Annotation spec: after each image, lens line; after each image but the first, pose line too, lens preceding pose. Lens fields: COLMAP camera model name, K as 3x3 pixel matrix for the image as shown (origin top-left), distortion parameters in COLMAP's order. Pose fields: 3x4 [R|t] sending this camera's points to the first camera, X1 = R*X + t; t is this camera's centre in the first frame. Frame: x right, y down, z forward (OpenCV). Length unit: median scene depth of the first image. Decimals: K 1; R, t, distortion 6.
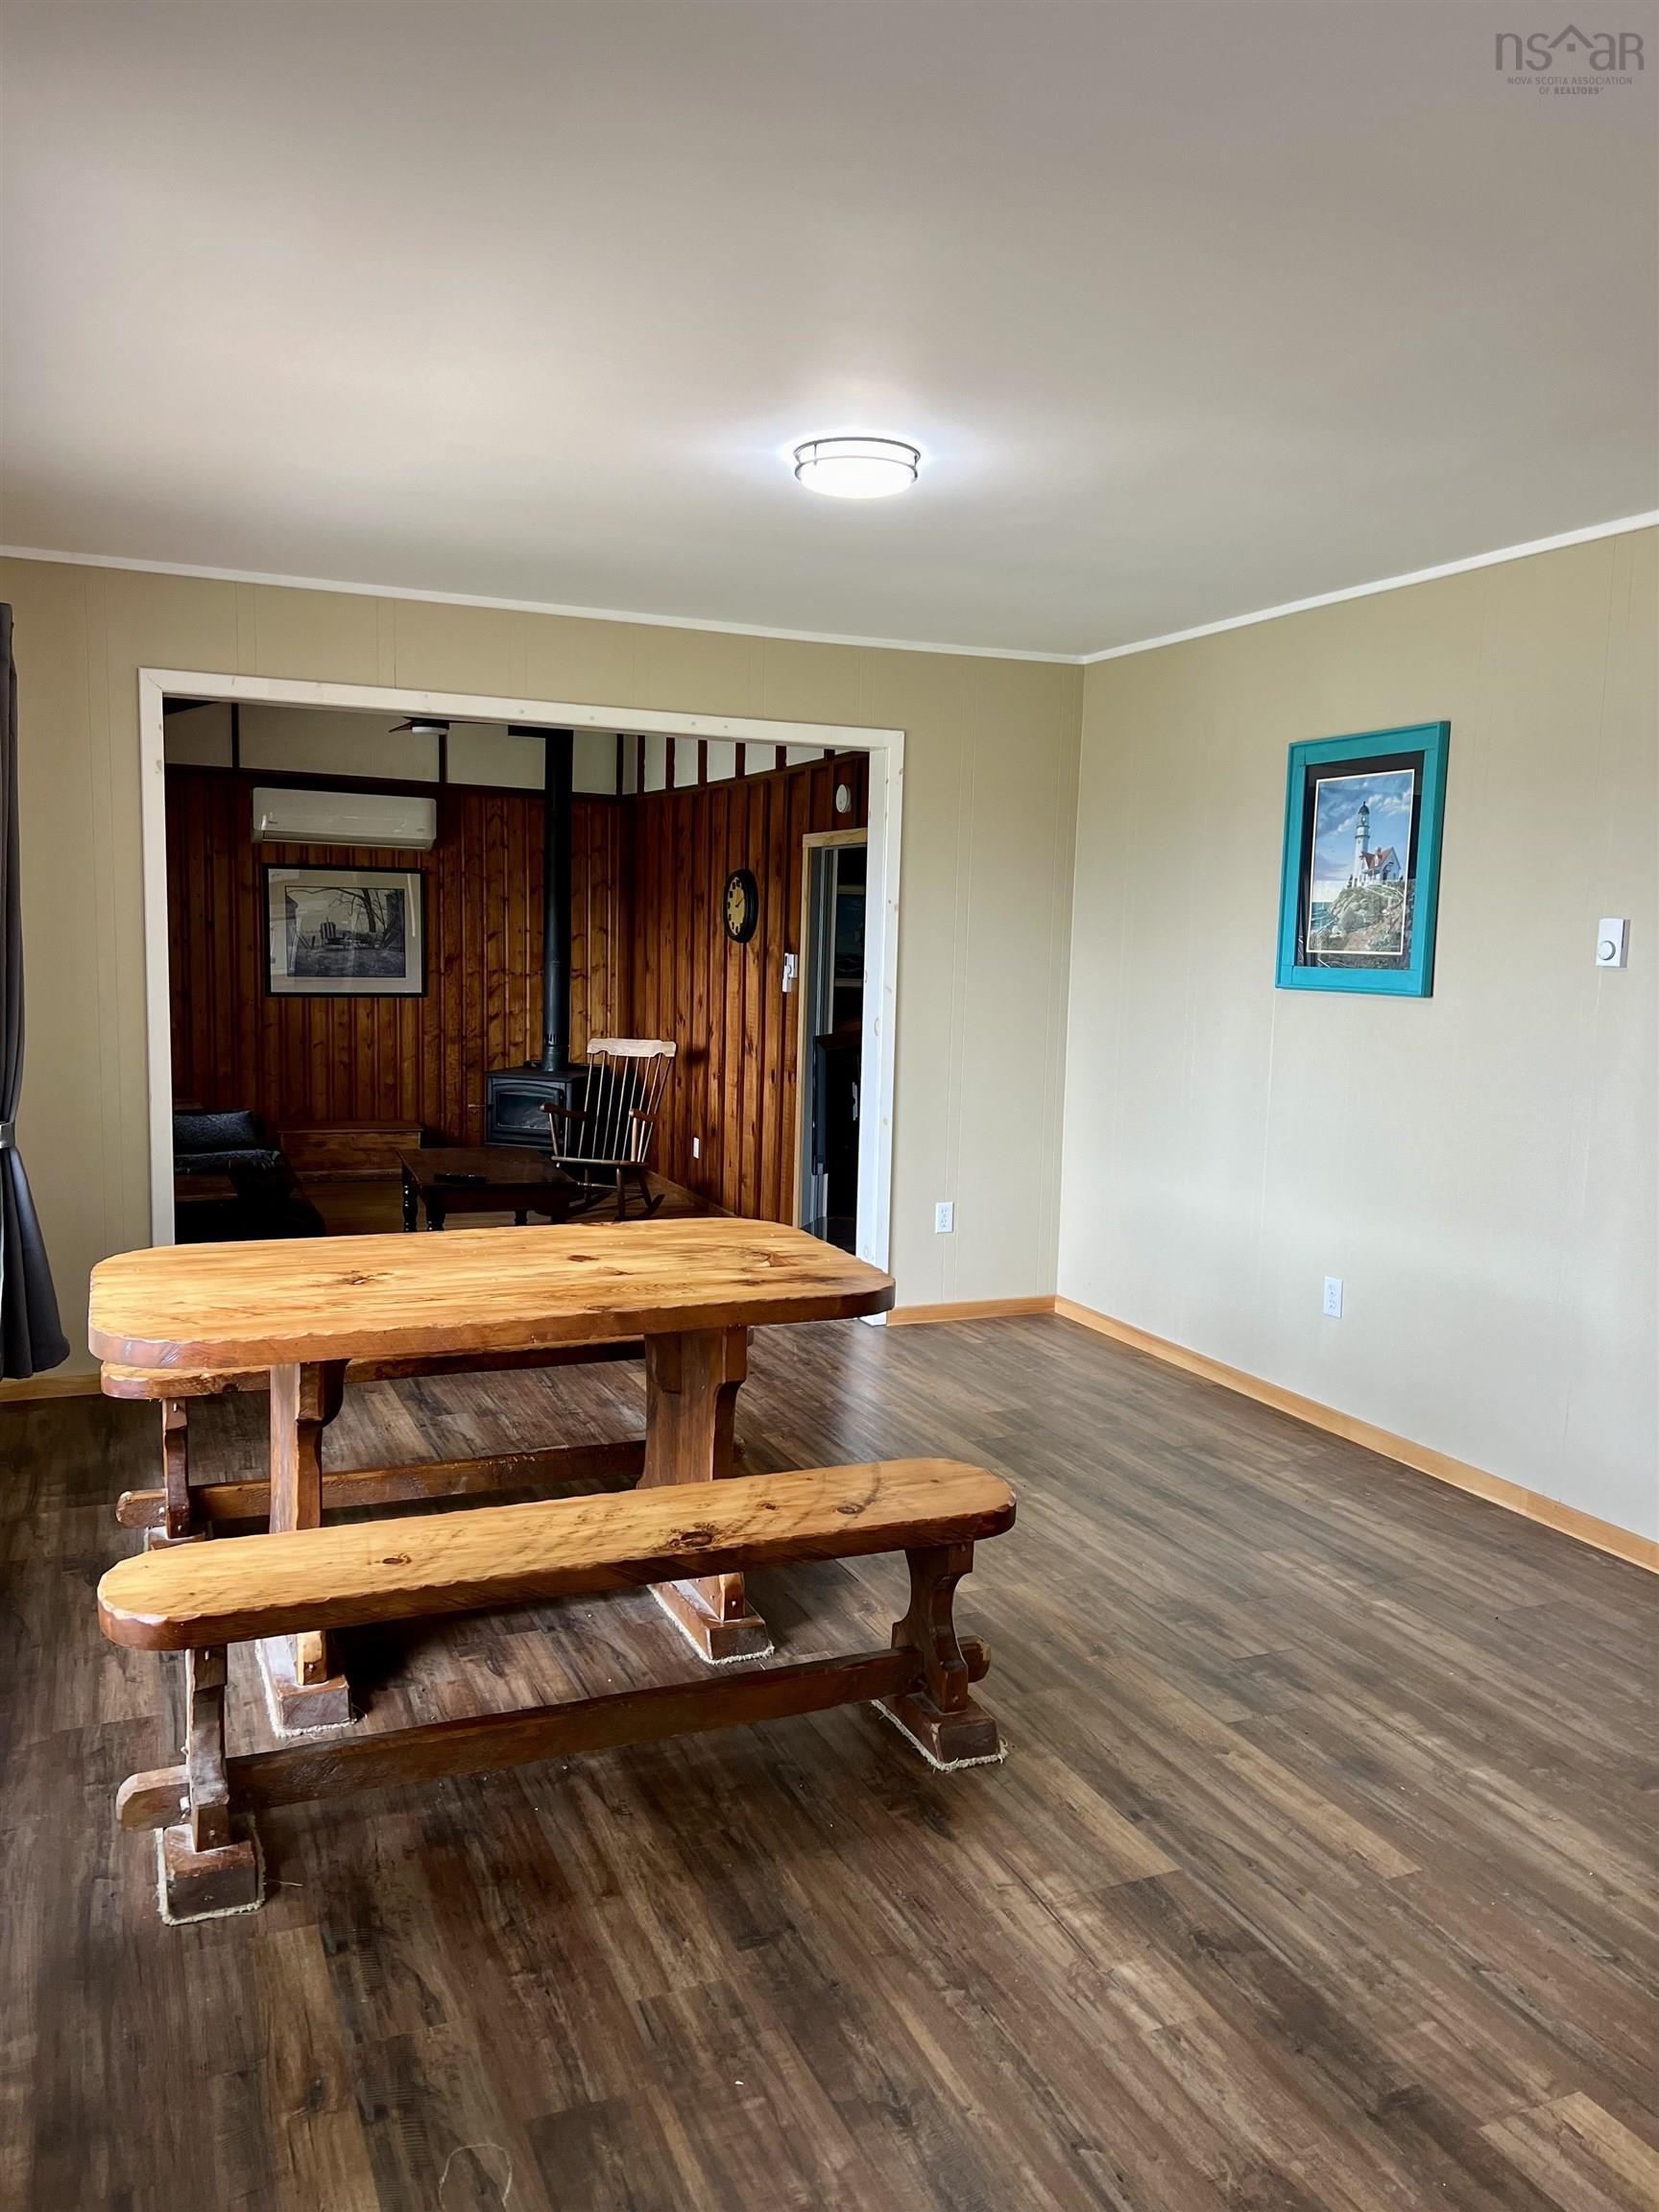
lens RADIAL K [[1660.5, 0, 847.7], [0, 1660.5, 1118.9], [0, 0, 1]] dist [0.057301, -0.068869]
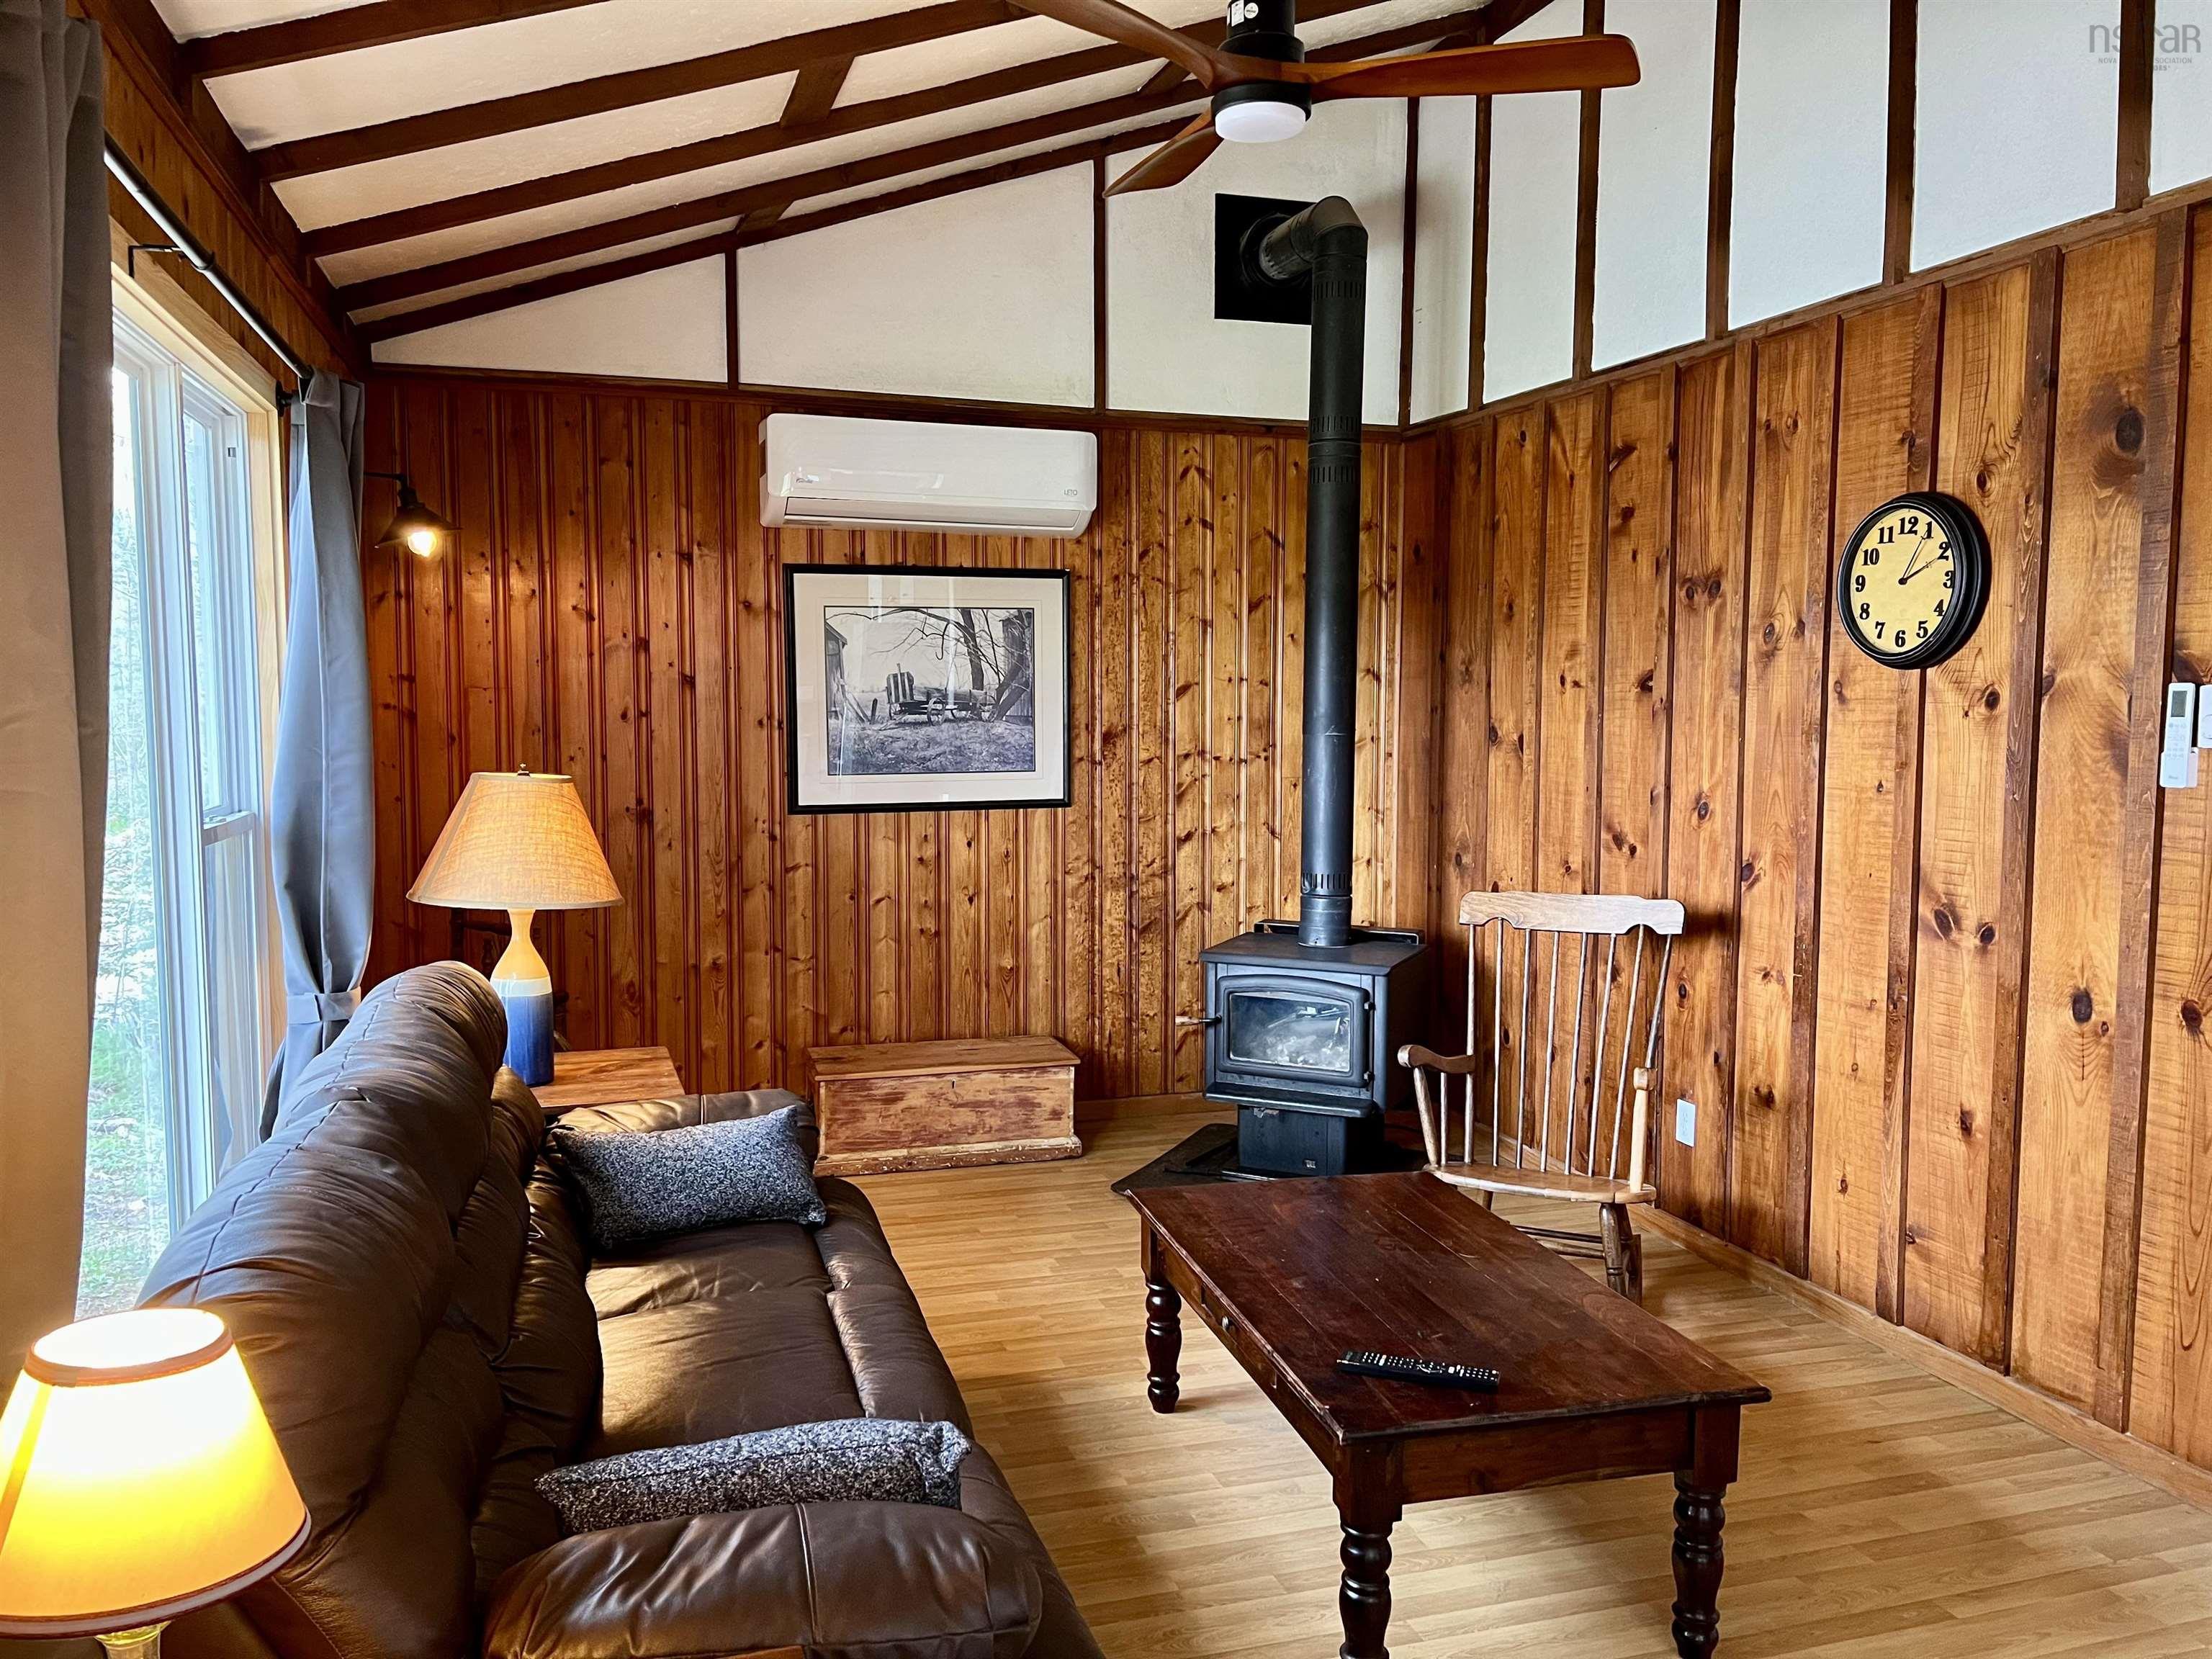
lens RADIAL K [[1660.5, 0, 1096.3], [0, 1660.5, 824.9], [0, 0, 1]] dist [0.057301, -0.068869]
pose [[0.991497, -0.022316, -0.128198, -0.178812], [0.016762, 0.998880, -0.044238, -0.043974], [0.129042, 0.041713, 0.990761, 0.475466]]
